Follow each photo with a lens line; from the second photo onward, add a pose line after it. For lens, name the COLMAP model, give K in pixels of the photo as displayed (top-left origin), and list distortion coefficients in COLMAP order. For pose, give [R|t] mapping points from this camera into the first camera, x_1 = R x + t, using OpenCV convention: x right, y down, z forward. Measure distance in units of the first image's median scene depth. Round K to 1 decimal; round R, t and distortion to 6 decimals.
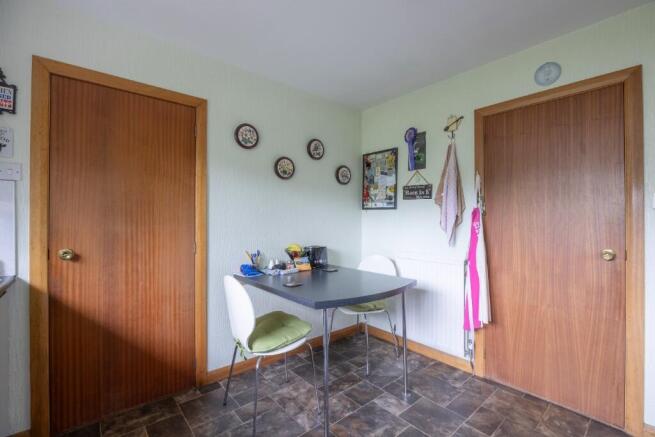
lens RADIAL K [[293.9, 0, 347.8], [0, 293.9, 218.3], [0, 0, 1]] dist [-0.013254, -0.000501]
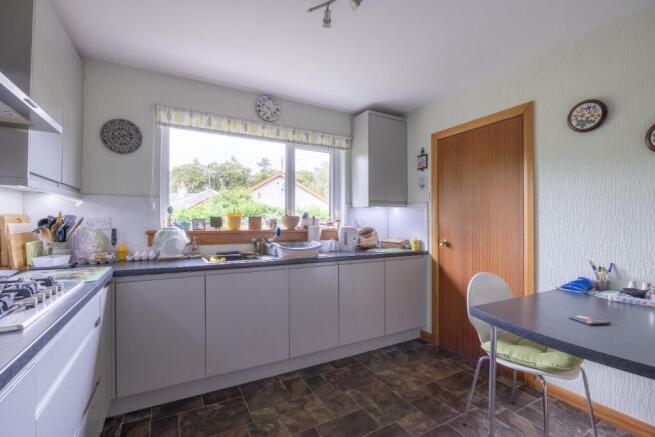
lens RADIAL K [[293.9, 0, 326.7], [0, 293.9, 222.1], [0, 0, 1]] dist [-0.013254, -0.000501]
pose [[-0.242959, 0.006969, -0.970011, 0.899702], [0.019561, 0.999806, 0.002284, -0.015179], [0.969839, -0.018420, -0.243048, 0.777743]]
